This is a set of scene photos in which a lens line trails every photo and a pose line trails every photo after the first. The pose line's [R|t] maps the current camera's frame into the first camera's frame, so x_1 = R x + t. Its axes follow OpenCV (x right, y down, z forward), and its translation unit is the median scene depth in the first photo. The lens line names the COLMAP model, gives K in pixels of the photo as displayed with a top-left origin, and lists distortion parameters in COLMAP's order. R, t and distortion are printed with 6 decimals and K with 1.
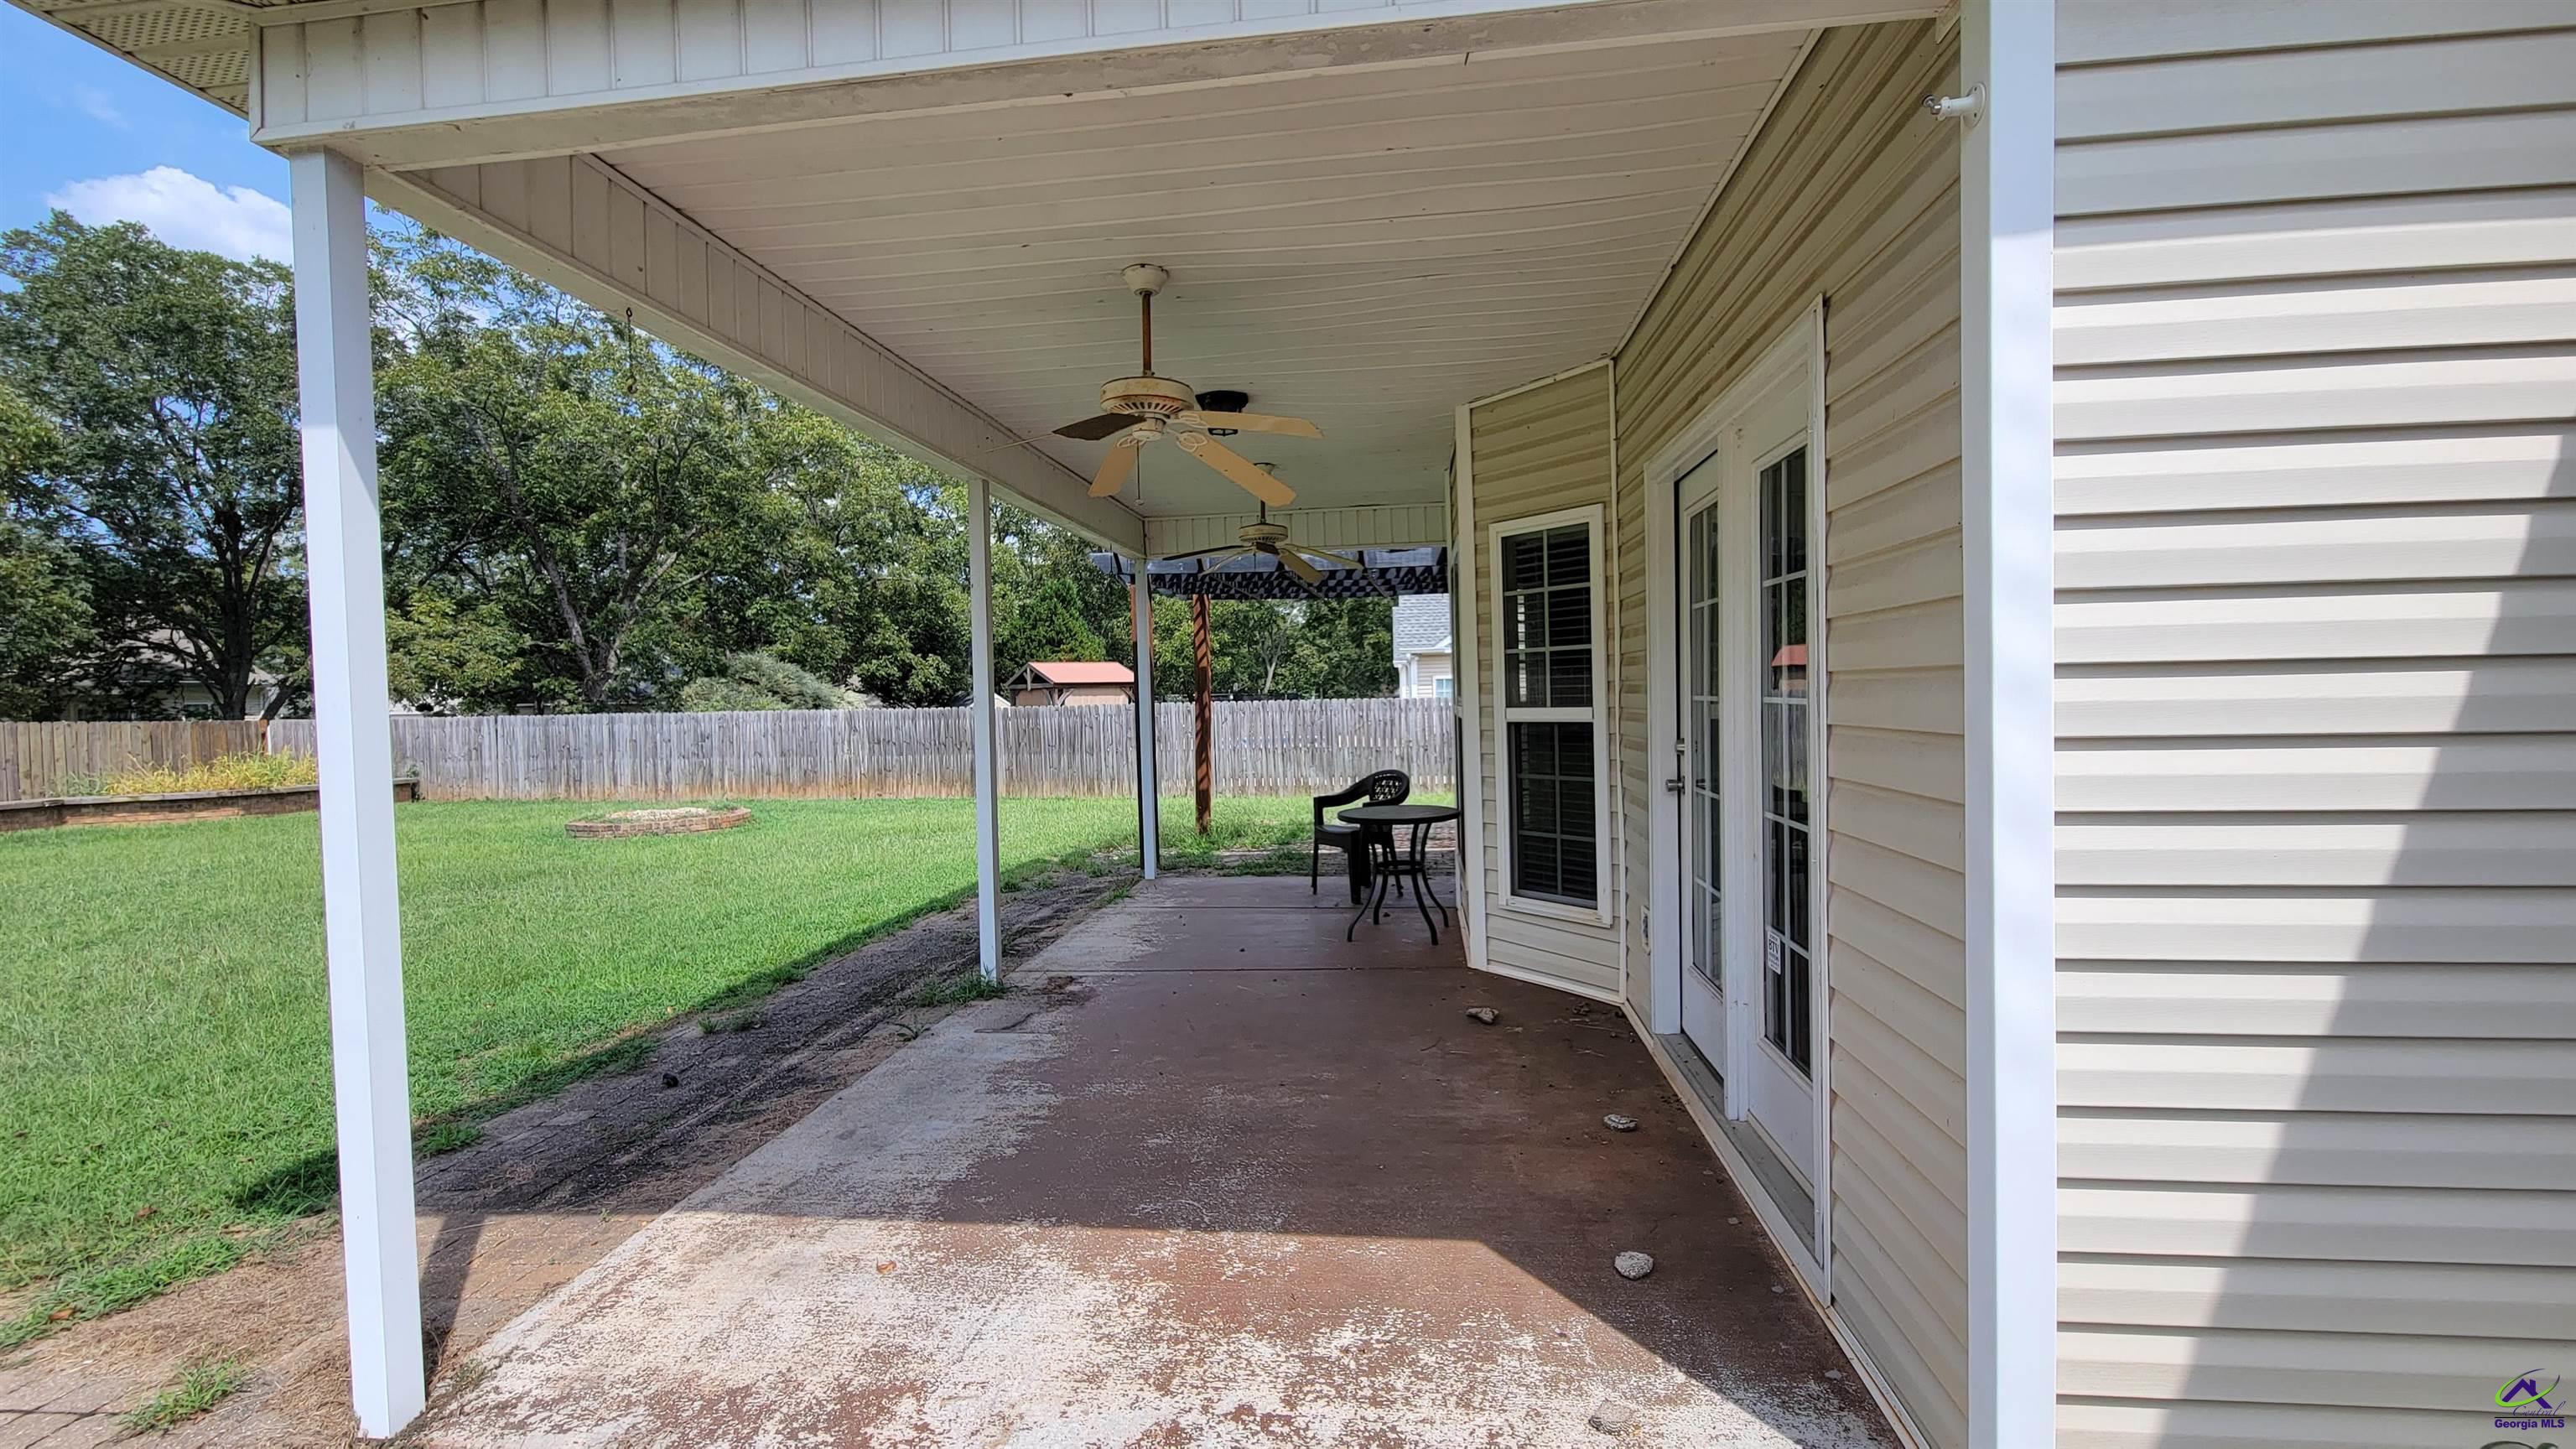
lens RADIAL K [[1053.2, 0, 1295.0], [0, 1053.2, 724.3], [0, 0, 1]] dist [-0.001458, -0.000348]
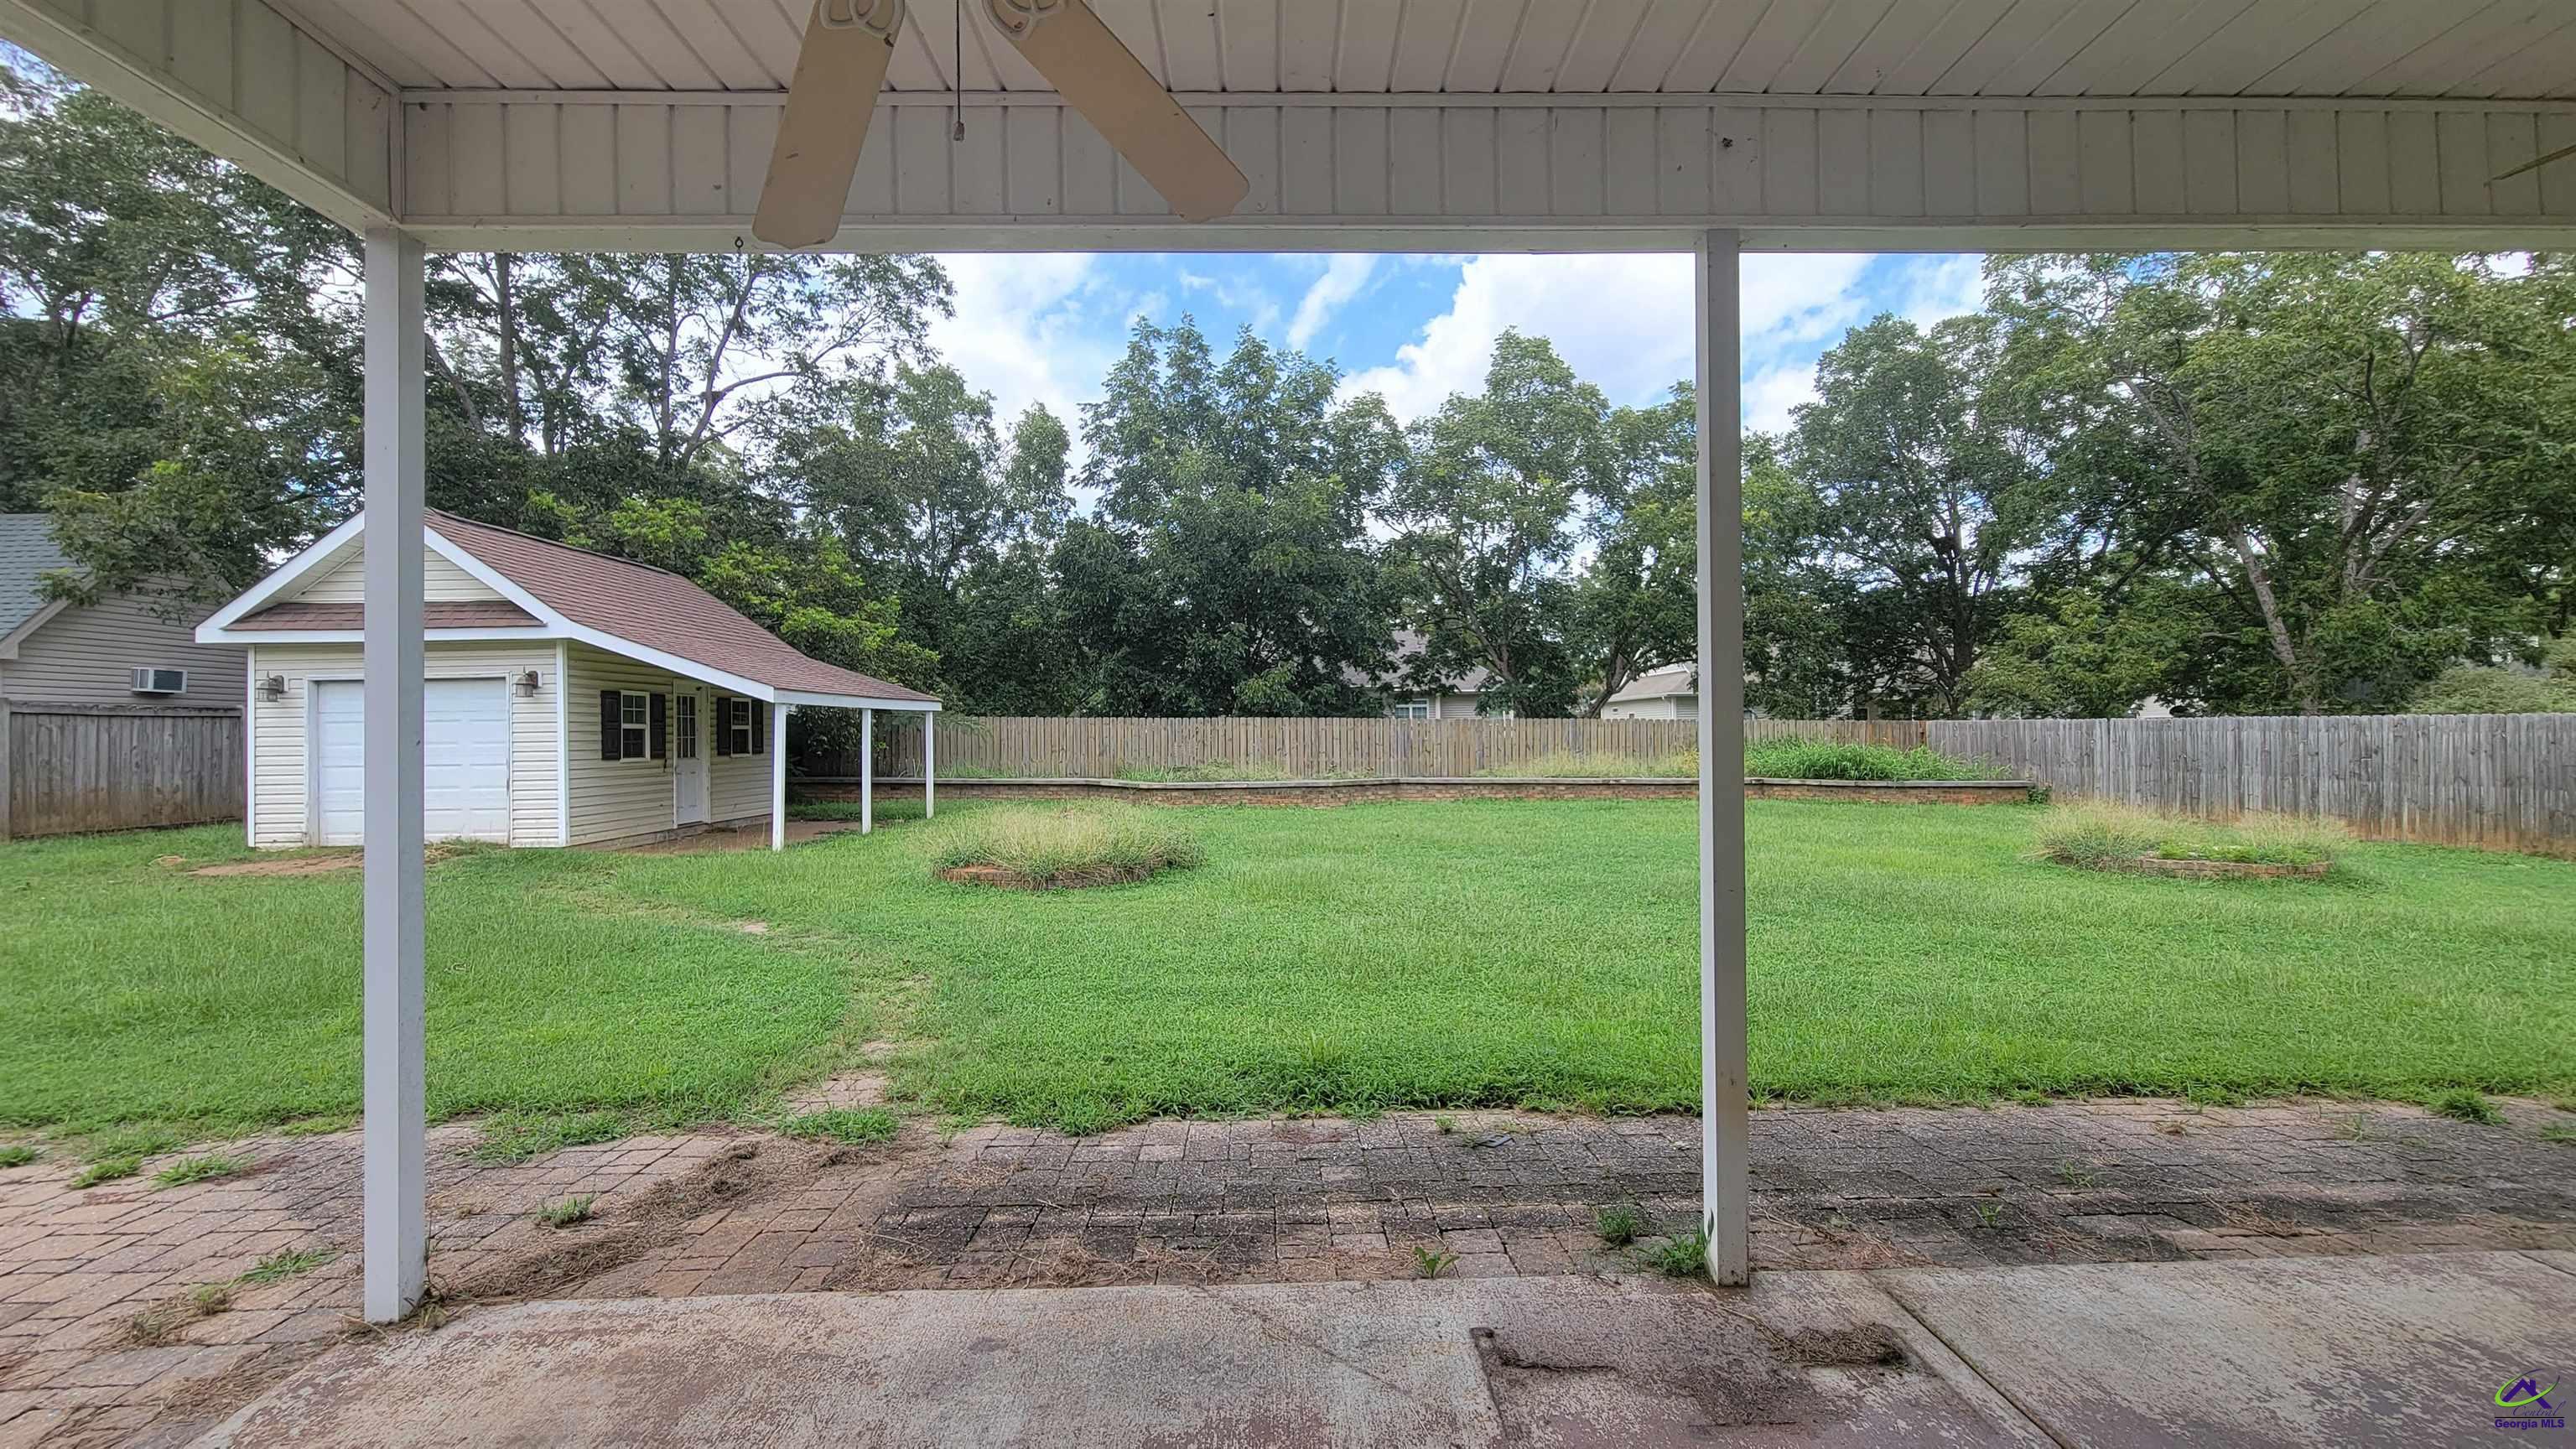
lens RADIAL K [[1053.2, 0, 1287.2], [0, 1053.2, 721.3], [0, 0, 1]] dist [-0.001458, -0.000348]
pose [[0.128497, 0.009637, -0.991663, 0.158935], [-0.016407, 0.999837, 0.007591, -0.004027], [0.991574, 0.015294, 0.128634, 0.712740]]
